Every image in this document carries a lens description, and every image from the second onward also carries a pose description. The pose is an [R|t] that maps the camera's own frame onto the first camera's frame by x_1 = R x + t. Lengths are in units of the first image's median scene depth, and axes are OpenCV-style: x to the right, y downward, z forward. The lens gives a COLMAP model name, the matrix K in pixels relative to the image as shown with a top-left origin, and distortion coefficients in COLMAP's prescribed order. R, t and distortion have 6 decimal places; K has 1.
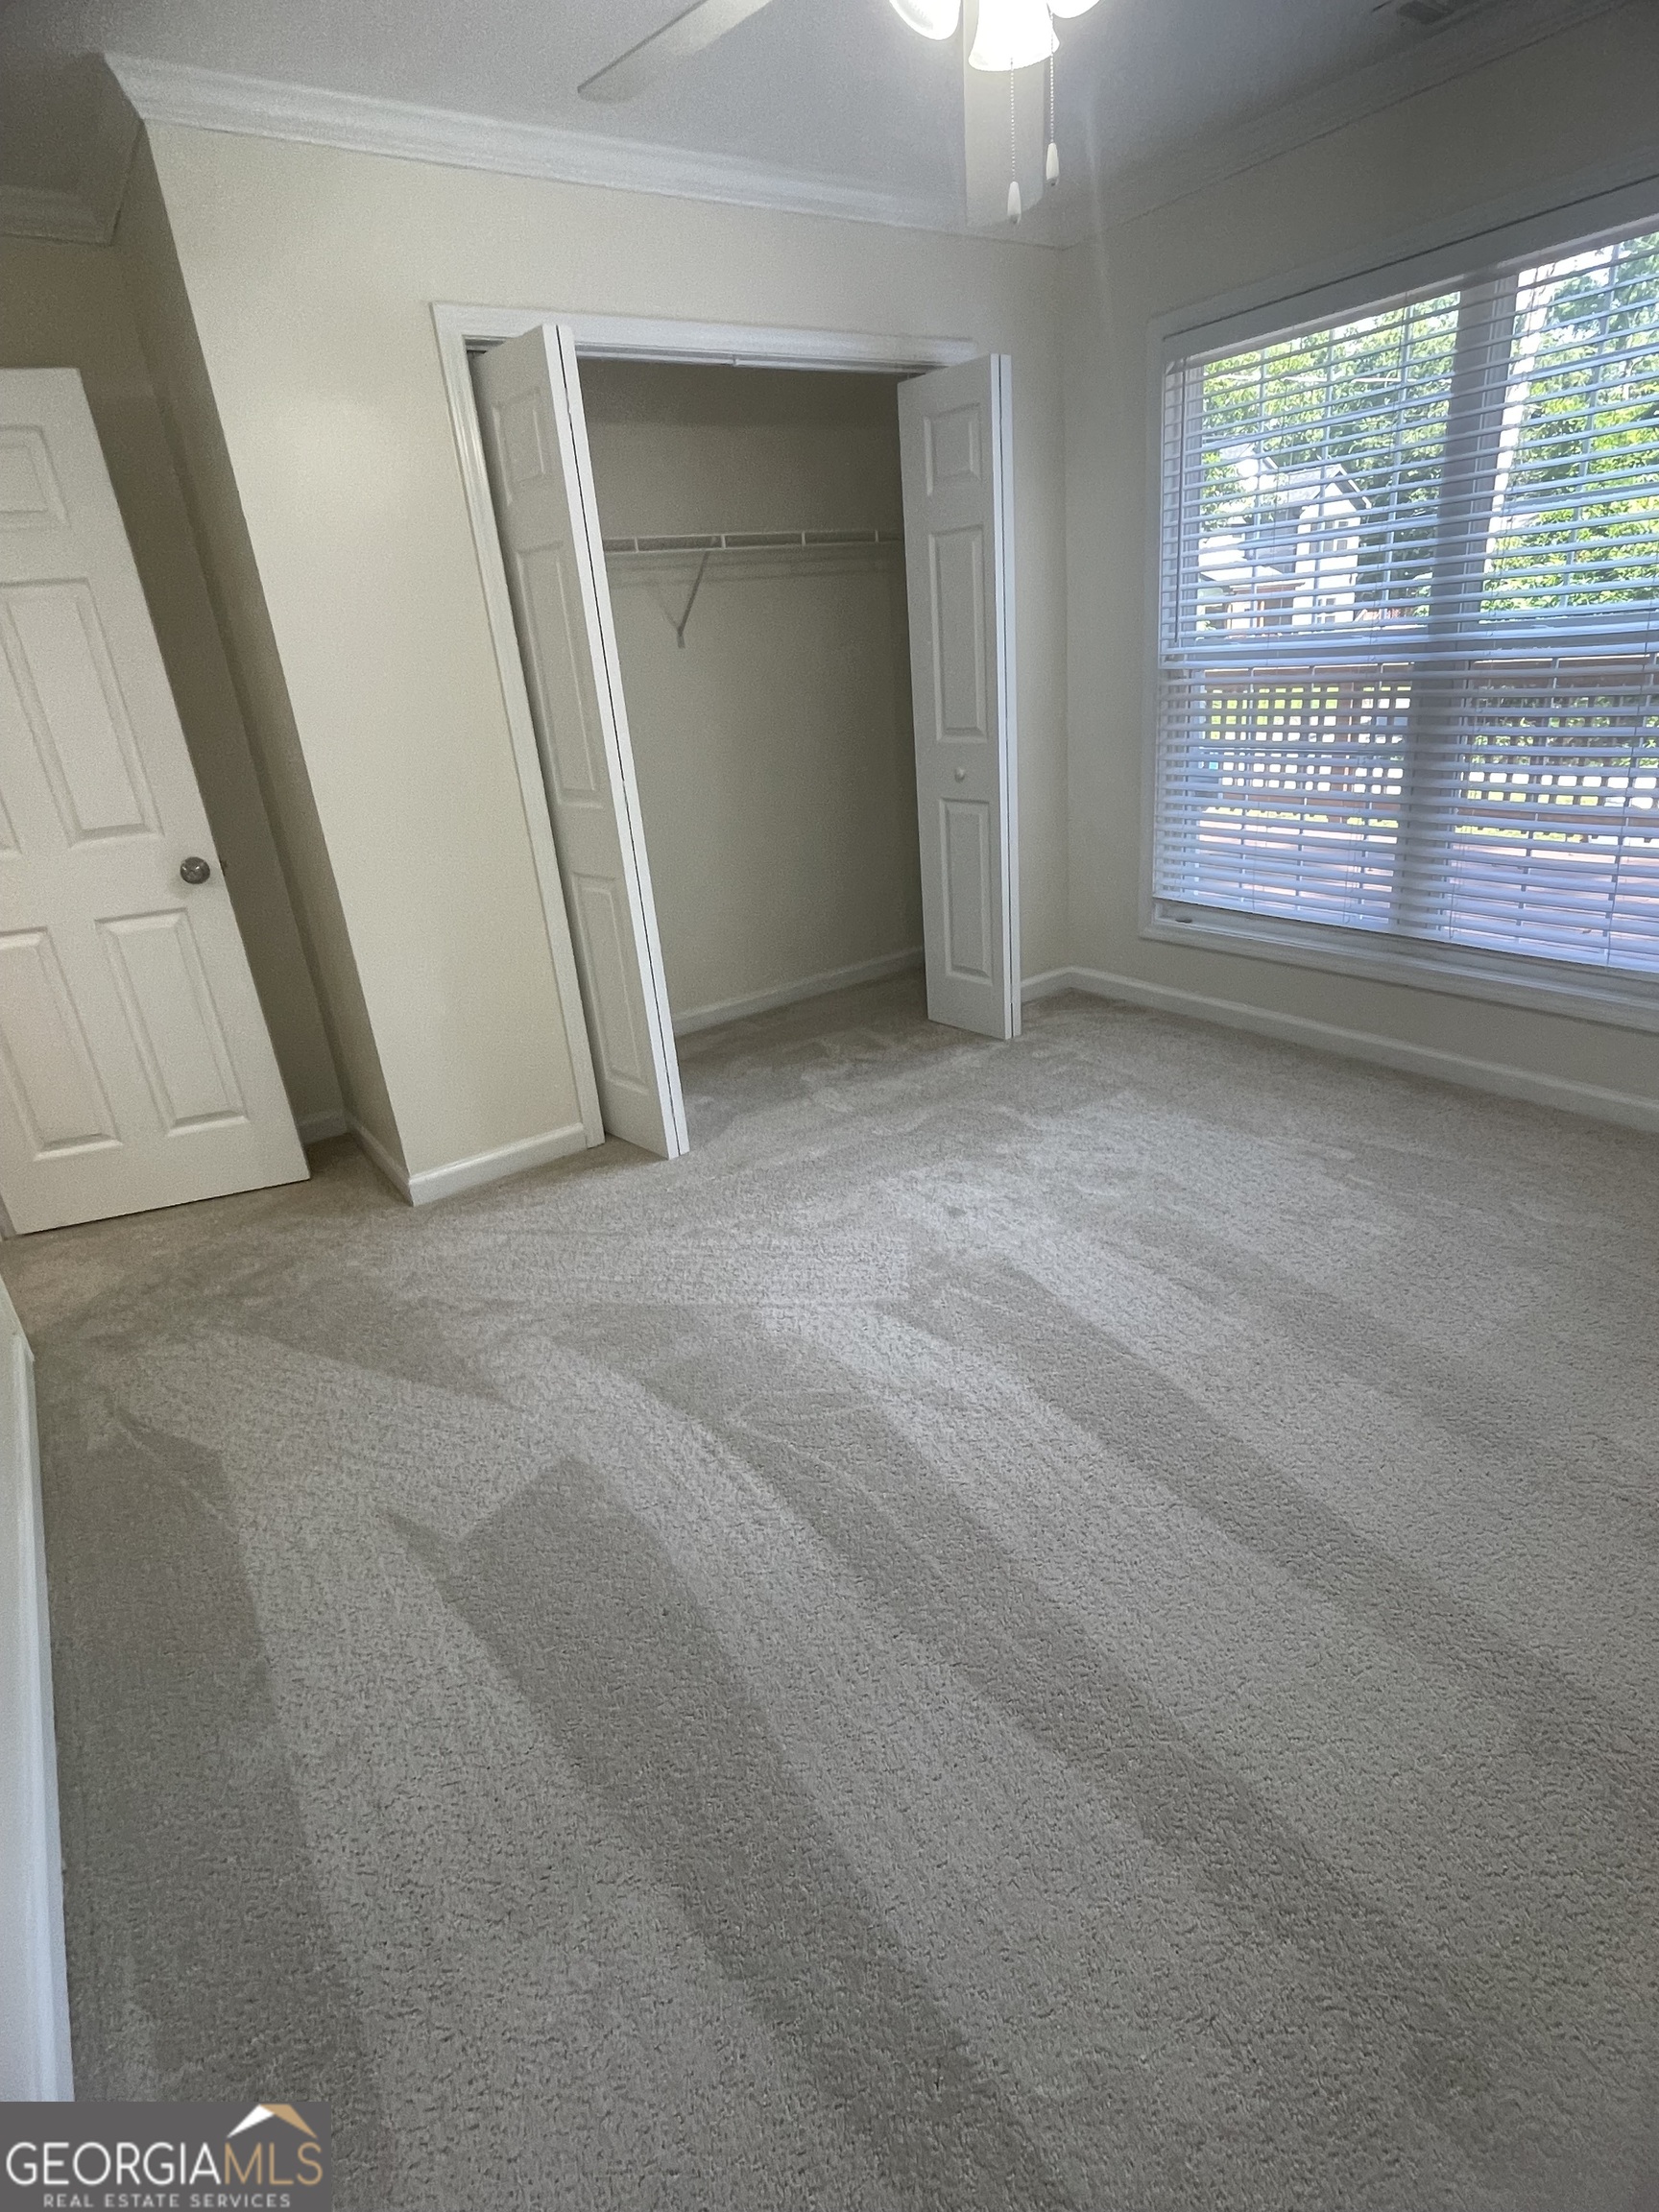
lens RADIAL K [[1125.2, 0, 838.9], [0, 1125.2, 1102.7], [0, 0, 1]] dist [-0.002612, -0.001355]
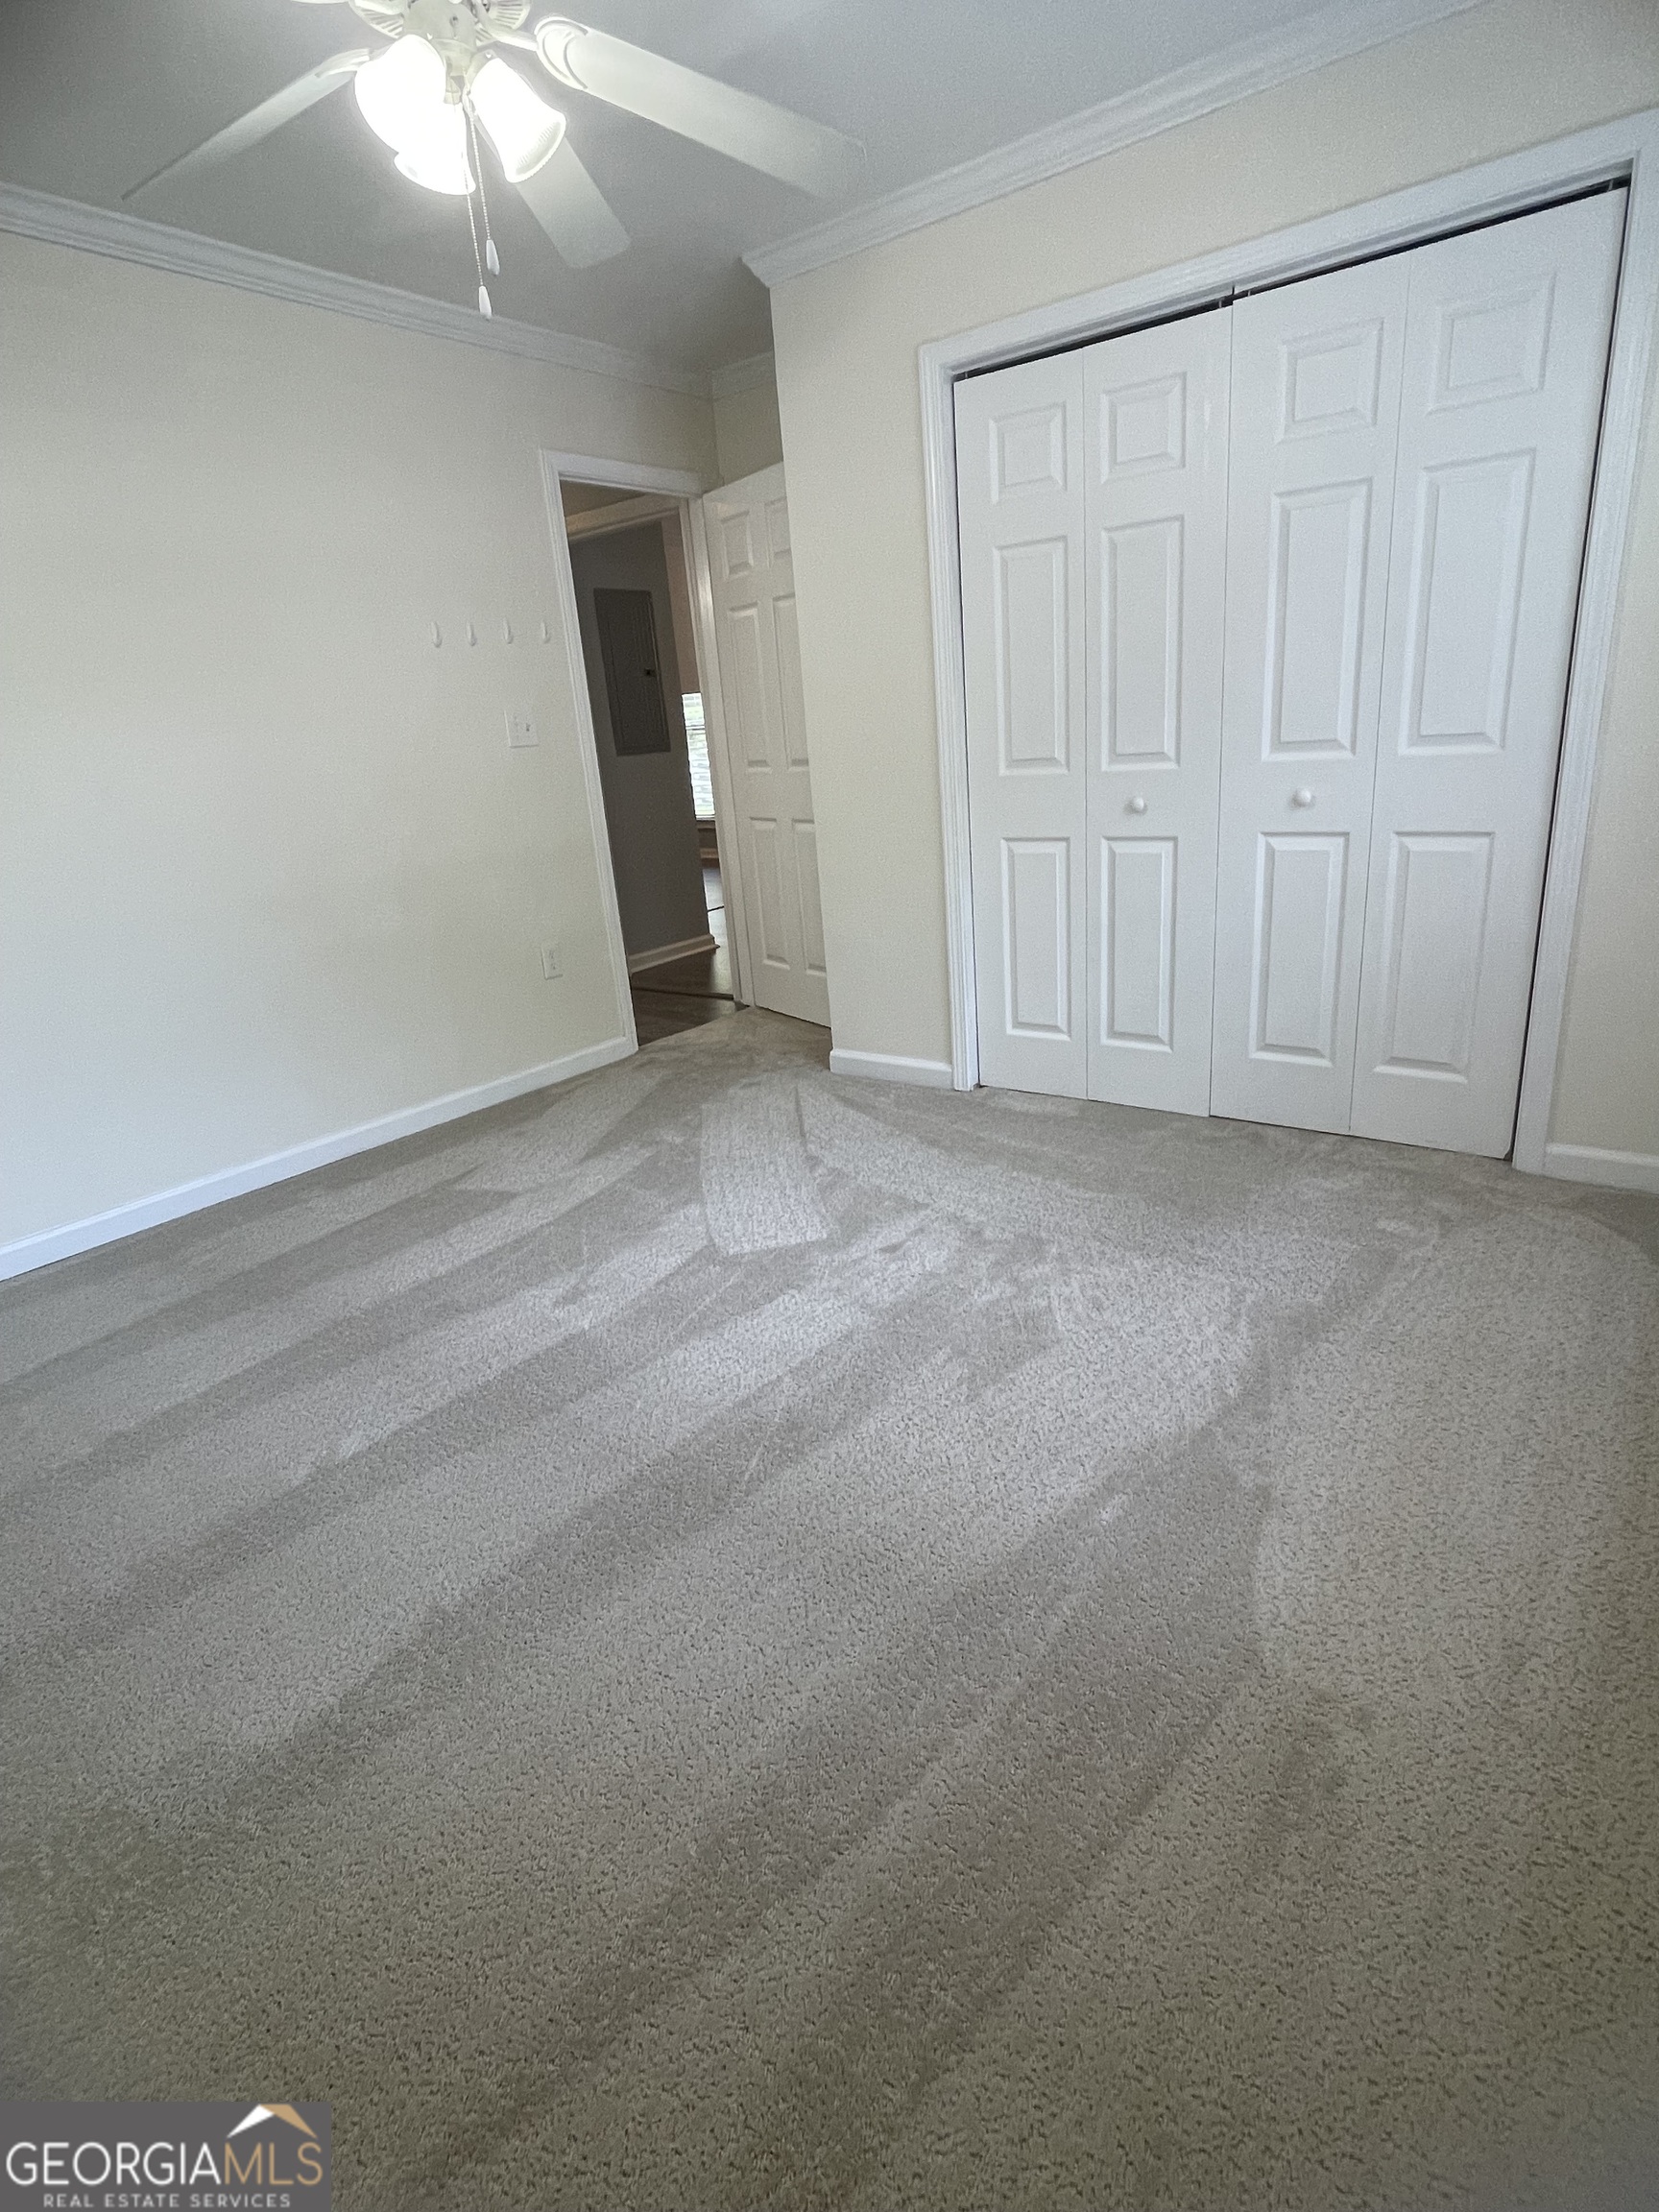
lens RADIAL K [[1125.2, 0, 838.9], [0, 1125.2, 1102.7], [0, 0, 1]] dist [-0.002612, -0.001355]
pose [[0.286884, 0.372404, -0.882617, 0.931605], [-0.296161, 0.910688, 0.287985, -0.296585], [0.911036, 0.178778, 0.371553, 0.579925]]
